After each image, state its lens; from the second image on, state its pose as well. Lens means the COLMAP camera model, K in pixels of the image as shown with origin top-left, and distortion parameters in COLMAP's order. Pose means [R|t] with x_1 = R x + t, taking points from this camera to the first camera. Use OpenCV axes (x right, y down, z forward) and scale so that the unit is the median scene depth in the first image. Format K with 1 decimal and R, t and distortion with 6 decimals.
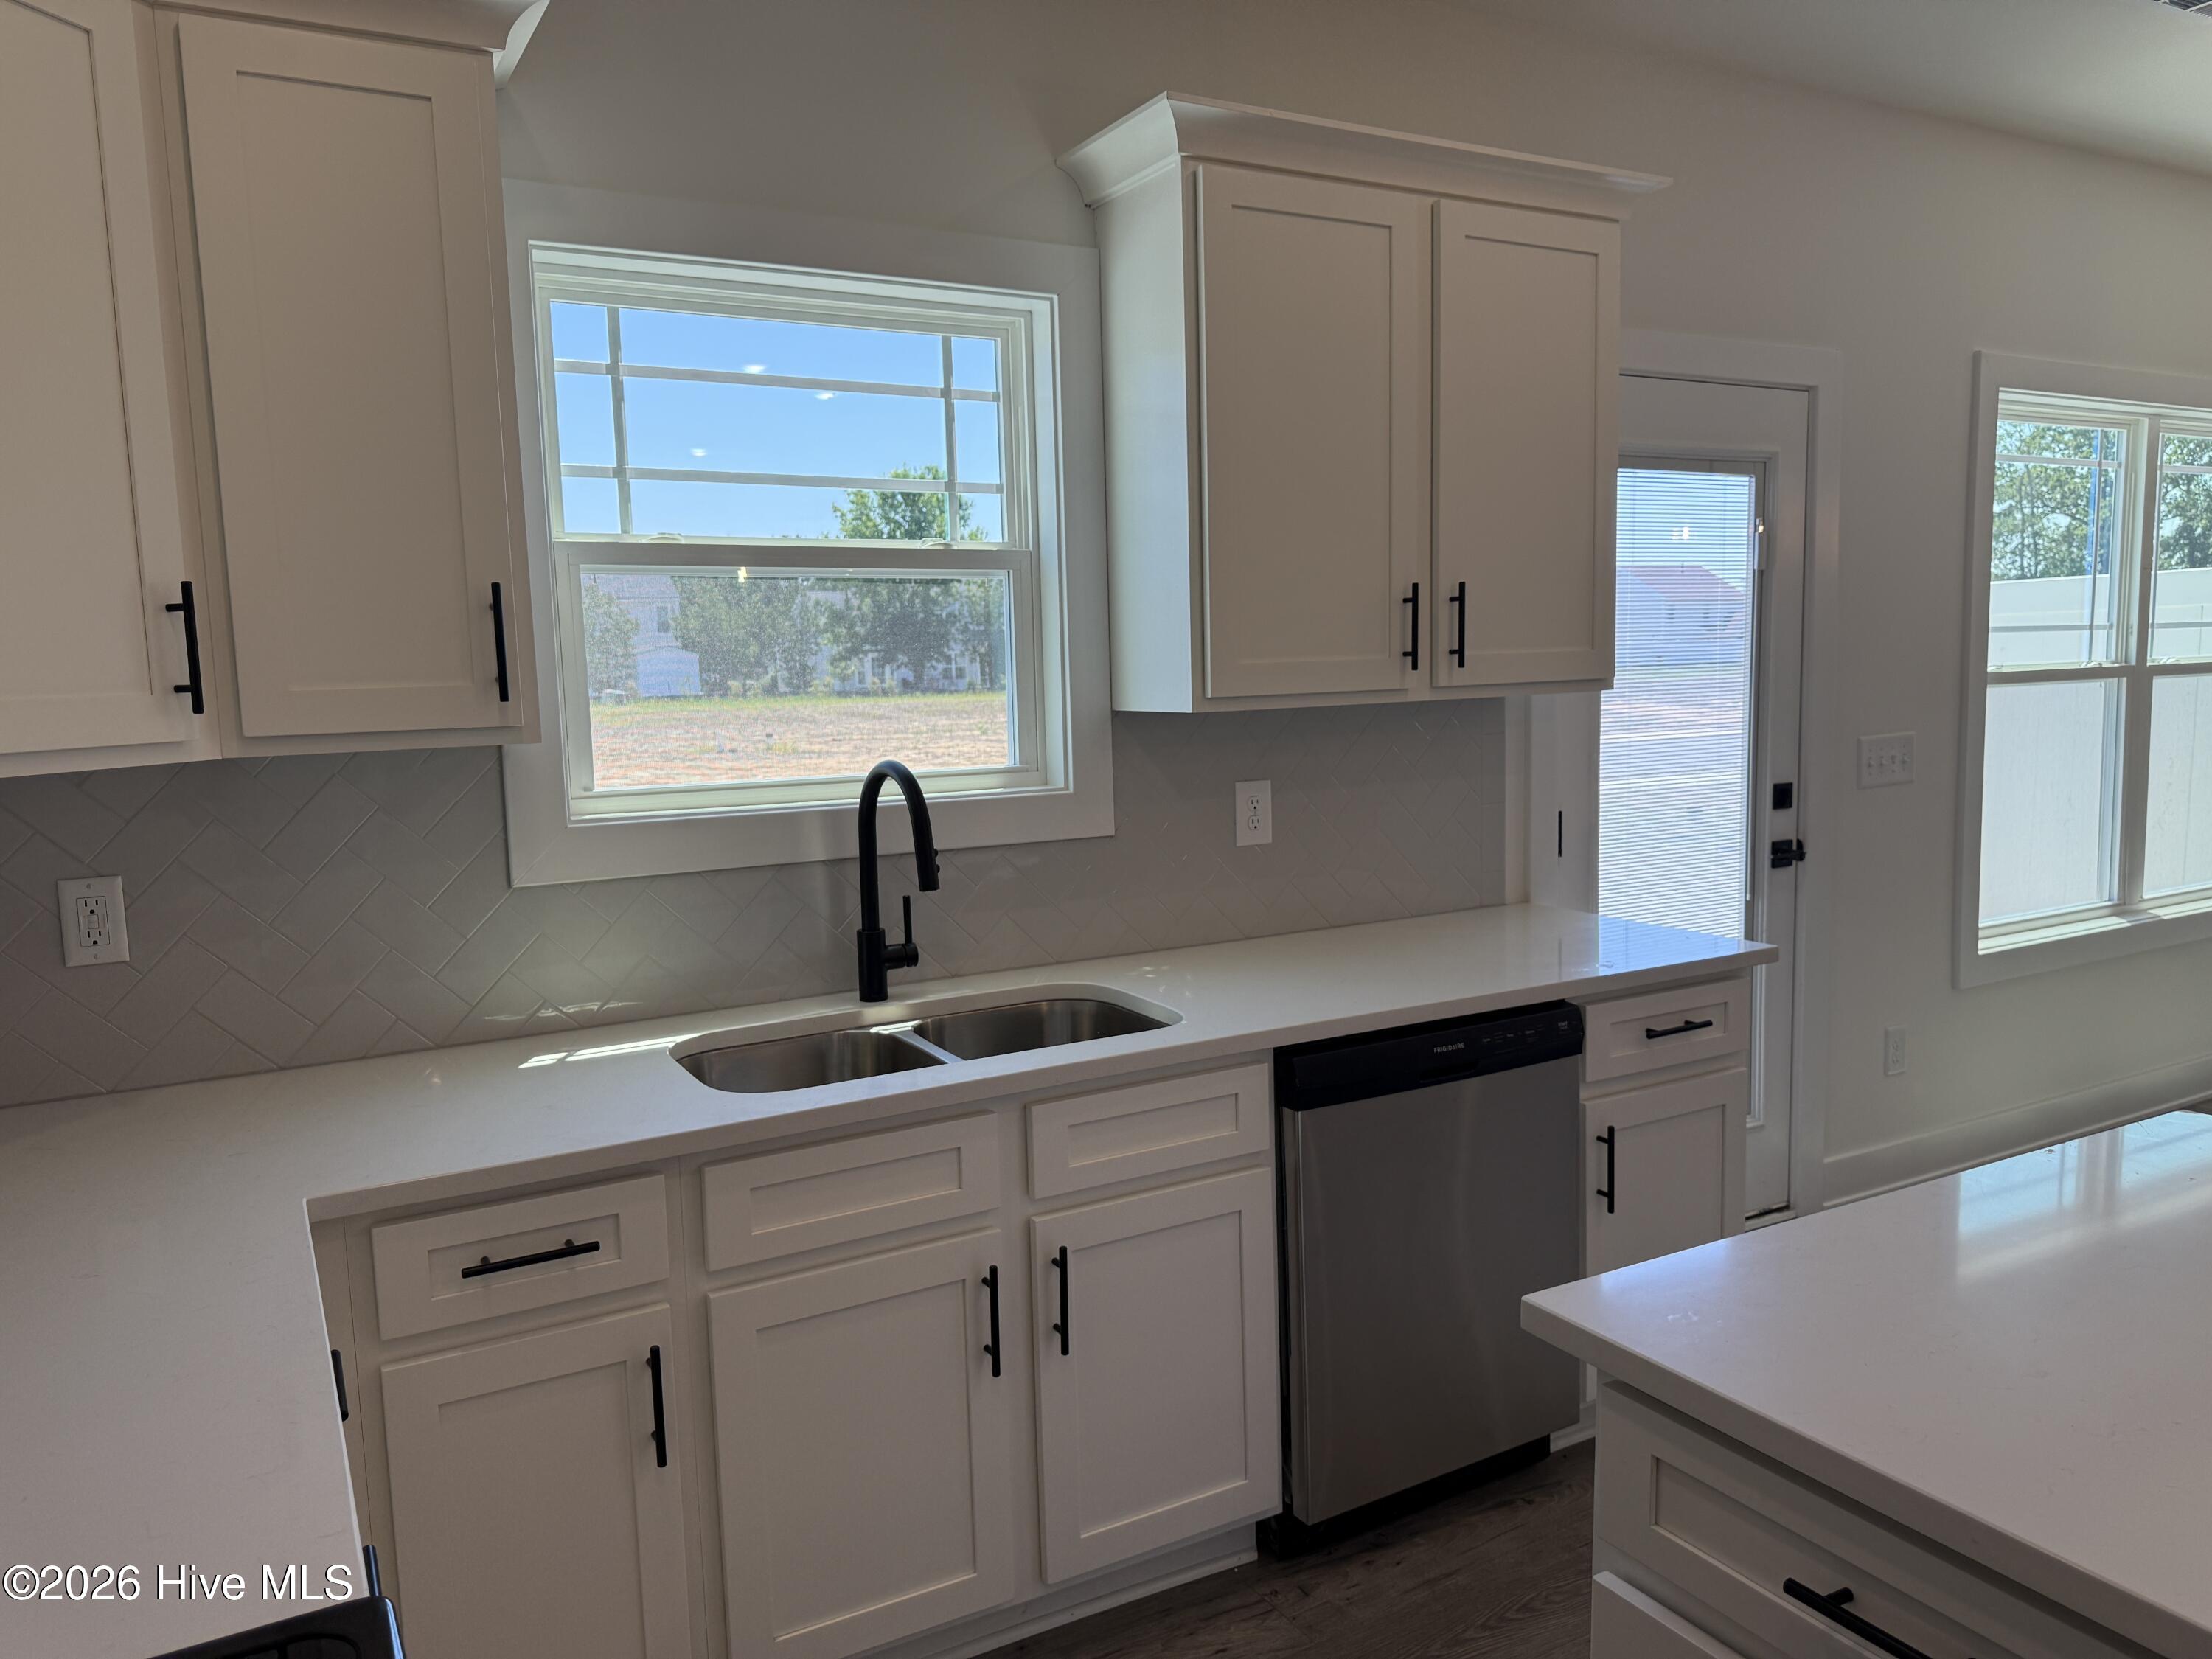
lens RADIAL K [[1560.9, 0, 1105.5], [0, 1560.9, 835.8], [0, 0, 1]] dist [0.054667, -0.054108]
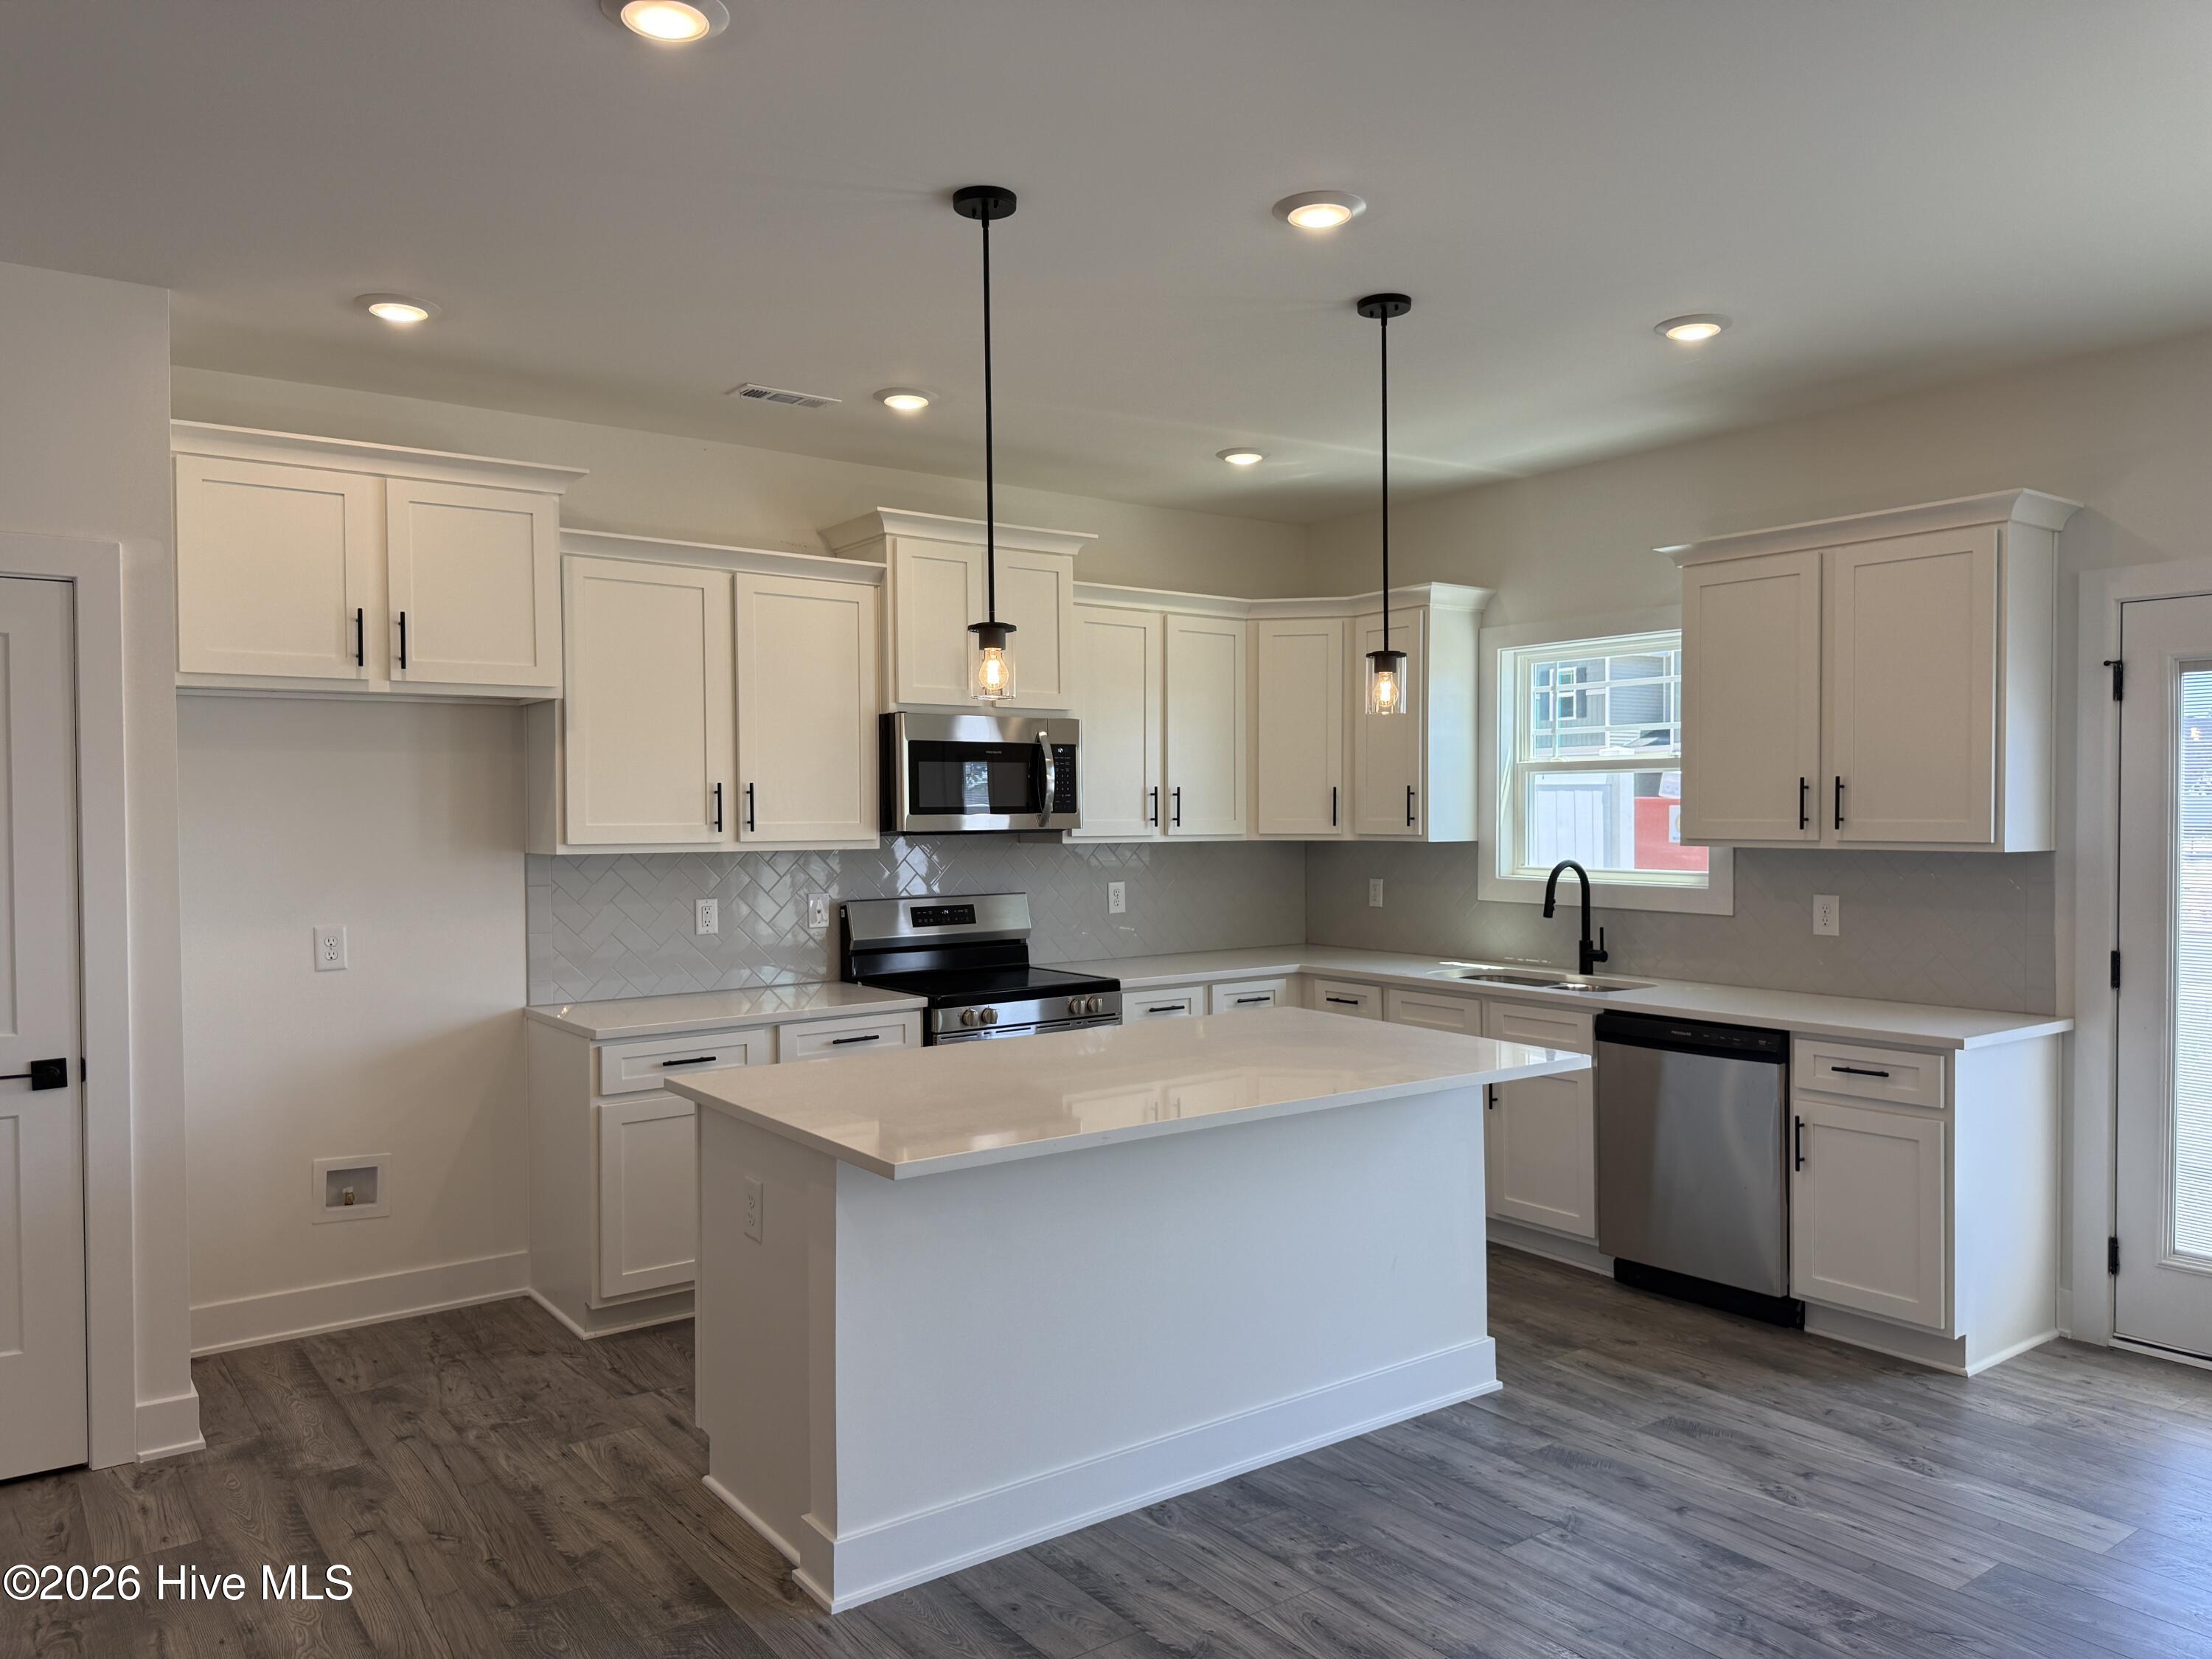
lens RADIAL K [[1563.5, 0, 1097.6], [0, 1563.5, 844.7], [0, 0, 1]] dist [0.110267, -0.170429]
pose [[0.118262, 0.049933, -0.991726, 1.617791], [-0.111922, 0.993041, 0.036653, -0.062269], [0.986655, 0.106662, 0.123027, 0.056280]]
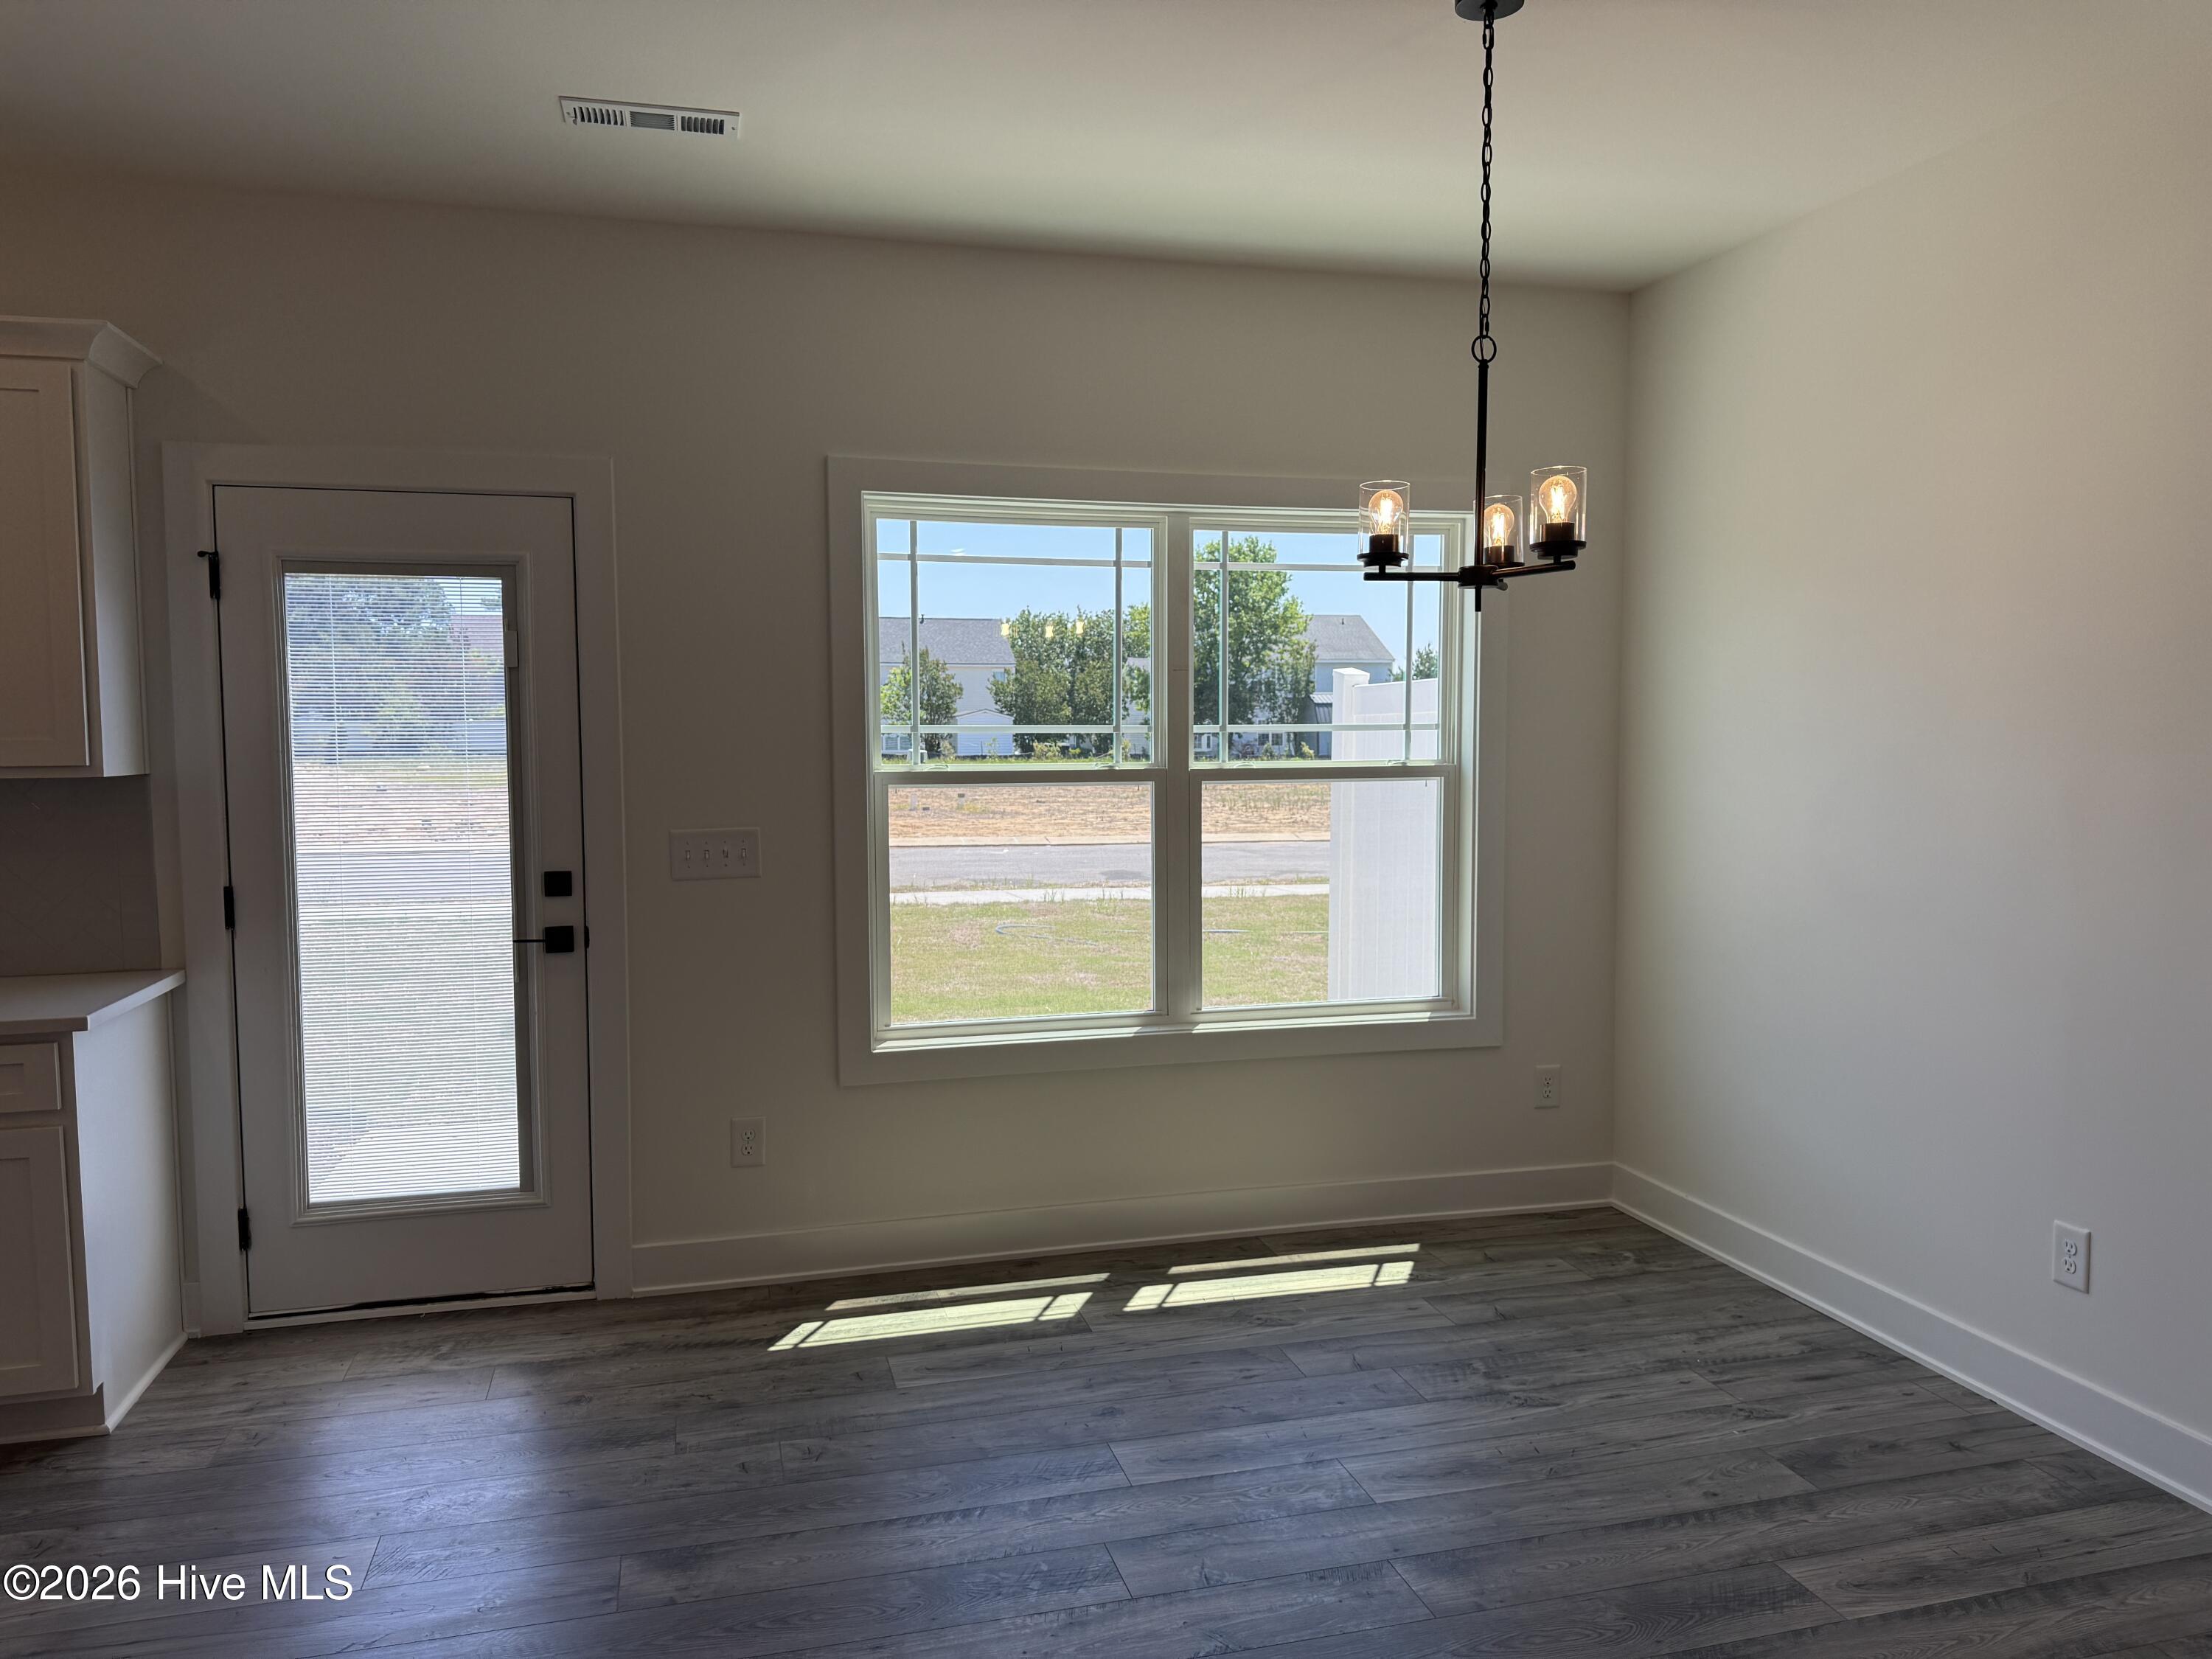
lens RADIAL K [[1560.9, 0, 1105.5], [0, 1560.9, 835.8], [0, 0, 1]] dist [0.054667, -0.054108]
pose [[0.968570, 0.041663, -0.245225, 1.292559], [-0.051837, 0.998036, -0.035180, -0.049203], [0.243278, 0.046786, 0.968828, 0.104350]]
